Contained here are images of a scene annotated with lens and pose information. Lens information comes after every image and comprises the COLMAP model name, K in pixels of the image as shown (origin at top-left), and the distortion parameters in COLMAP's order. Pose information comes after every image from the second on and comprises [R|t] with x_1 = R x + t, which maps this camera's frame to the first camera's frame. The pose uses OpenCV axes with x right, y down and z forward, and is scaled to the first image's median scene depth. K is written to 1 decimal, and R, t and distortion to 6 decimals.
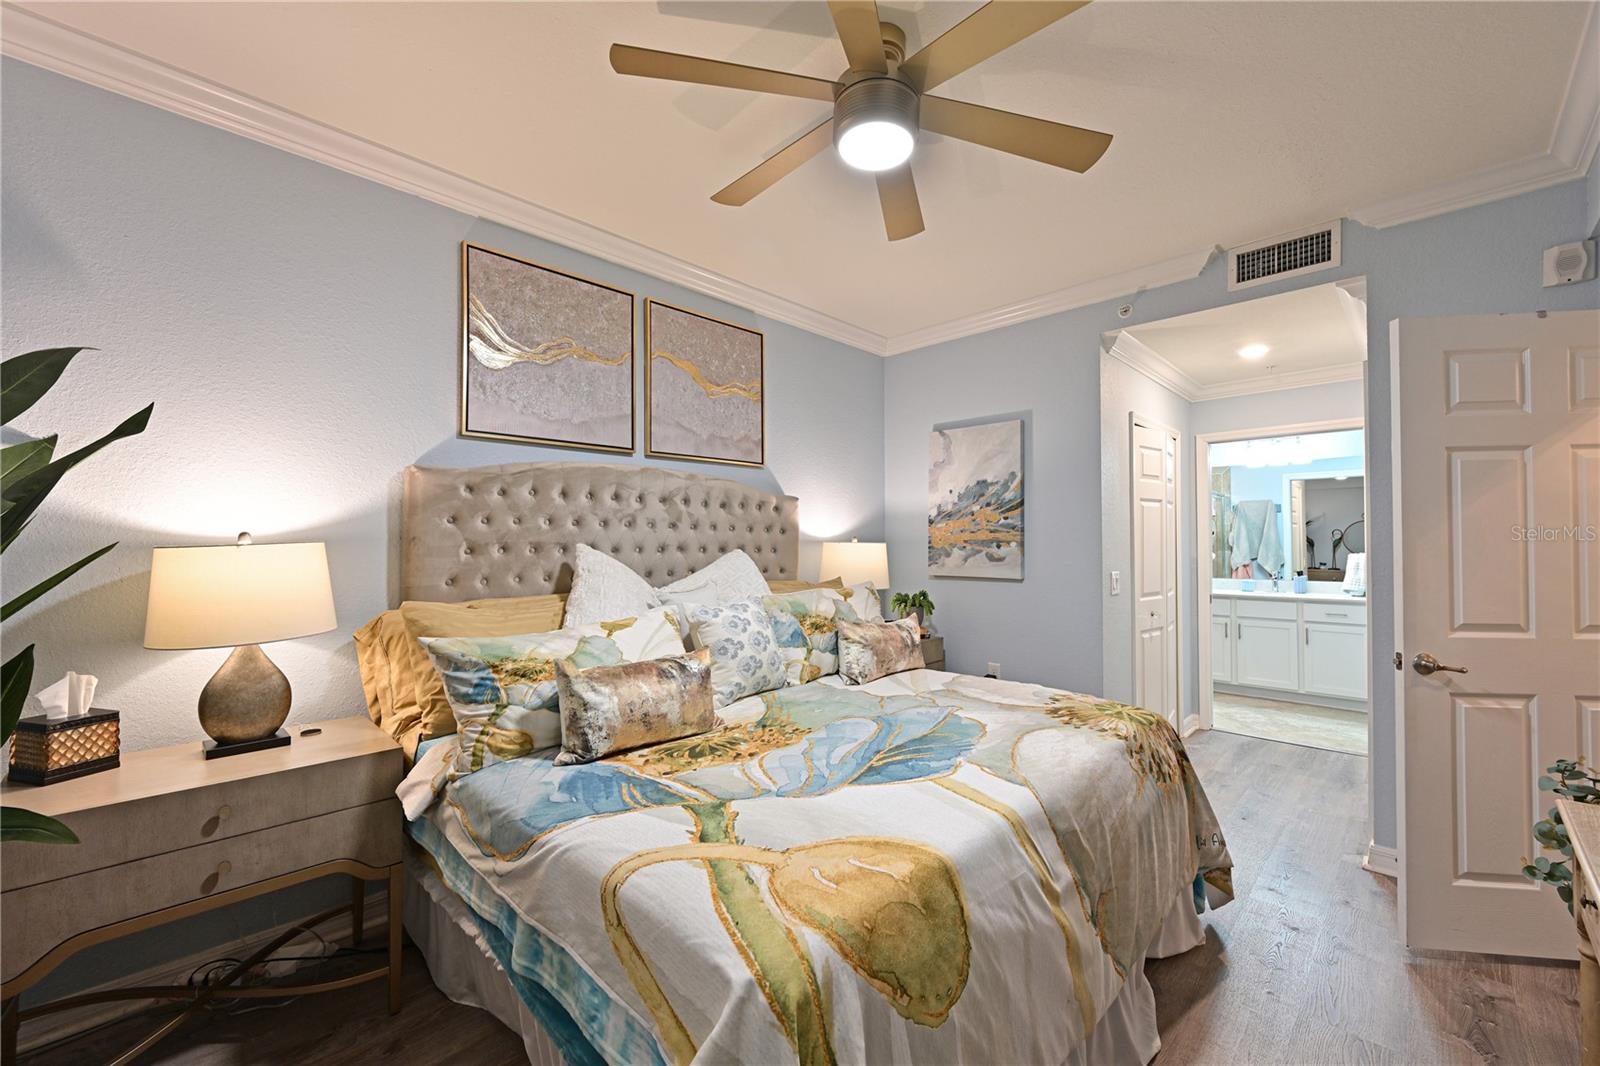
lens RADIAL K [[631.0, 0, 807.0], [0, 631.0, 533.4], [0, 0, 1]] dist [-0.001729, 0.000413]
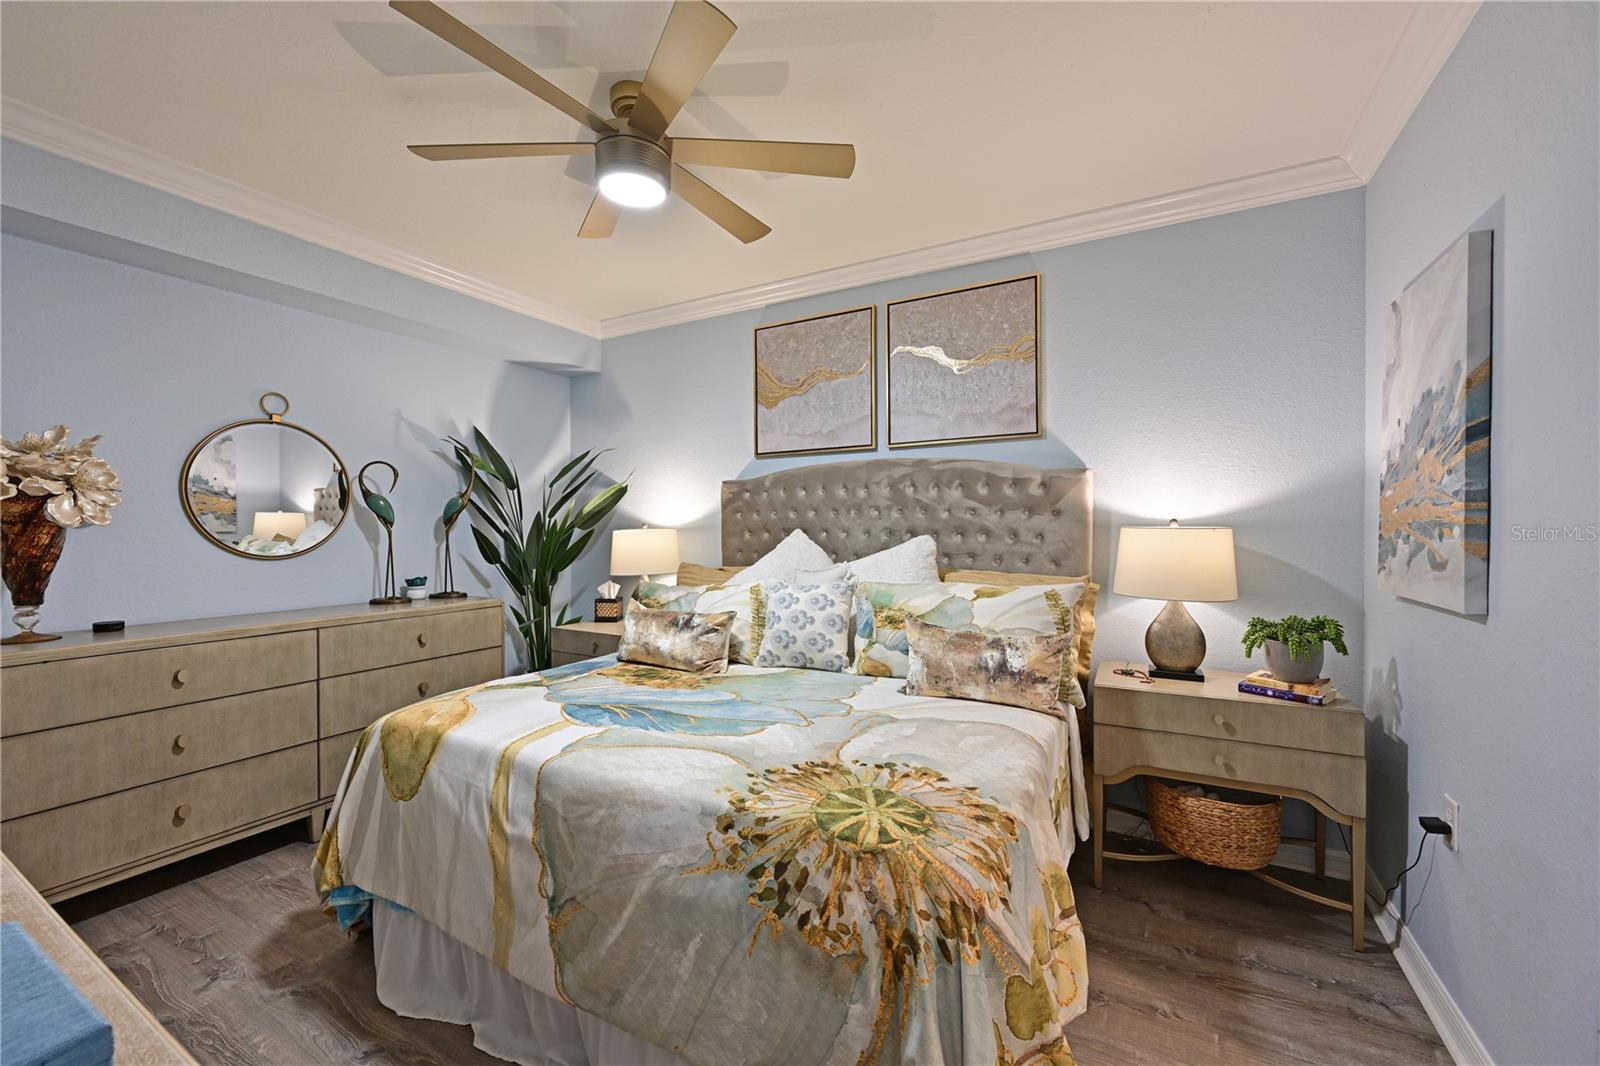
lens RADIAL K [[631.0, 0, 802.9], [0, 631.0, 534.9], [0, 0, 1]] dist [-0.001729, 0.000413]
pose [[0.268216, 0.009911, -0.963308, 1.134531], [0.016466, 0.999754, 0.014870, 0.011185], [0.963218, -0.019850, 0.267987, 0.840935]]
